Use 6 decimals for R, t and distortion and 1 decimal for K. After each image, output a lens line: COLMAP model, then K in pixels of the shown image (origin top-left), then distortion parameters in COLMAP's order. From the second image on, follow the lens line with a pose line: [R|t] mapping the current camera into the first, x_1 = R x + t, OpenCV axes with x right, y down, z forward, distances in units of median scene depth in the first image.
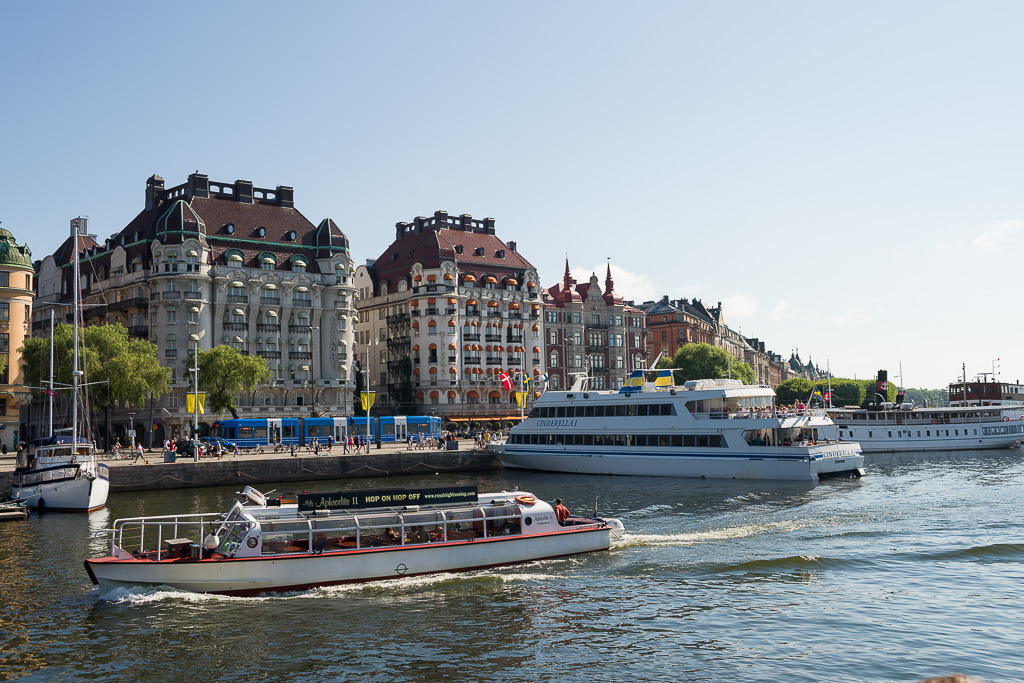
lens RADIAL K [[1027.0, 0, 513.9], [0, 1027.0, 341.7], [0, 0, 1]] dist [0.024841, 0.000000]
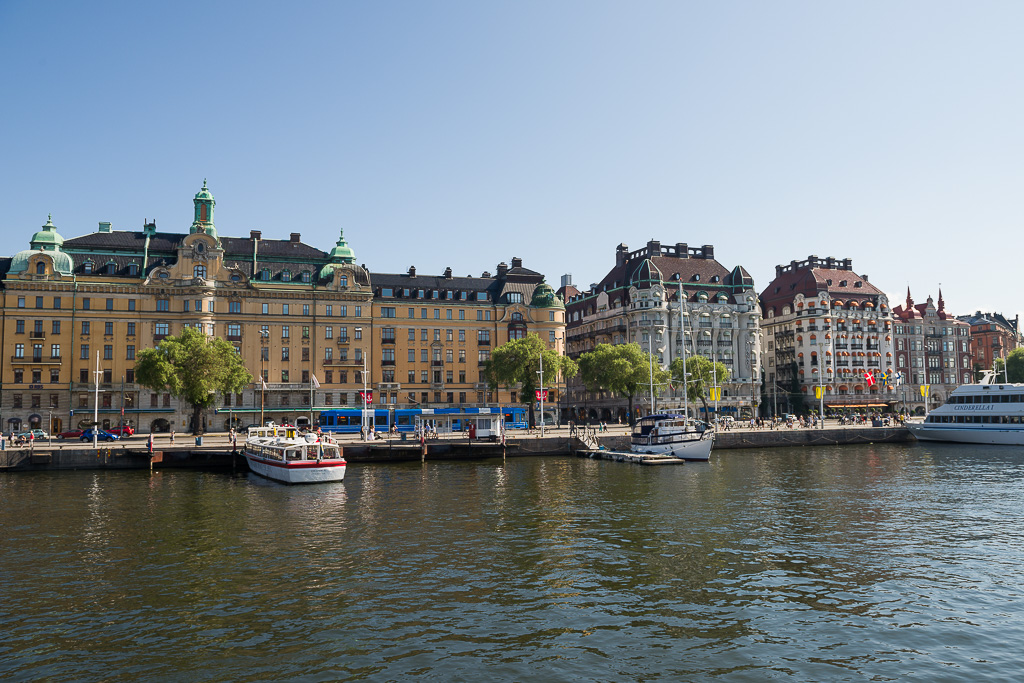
lens RADIAL K [[744.2, 0, 539.0], [0, 744.2, 360.0], [0, 0, 1]] dist [-0.054178, 0.005564]
pose [[0.945133, -0.016674, -0.326259, -0.103386], [0.020432, 0.999758, 0.008093, -0.002371], [0.326045, -0.014315, 0.945246, -0.062689]]
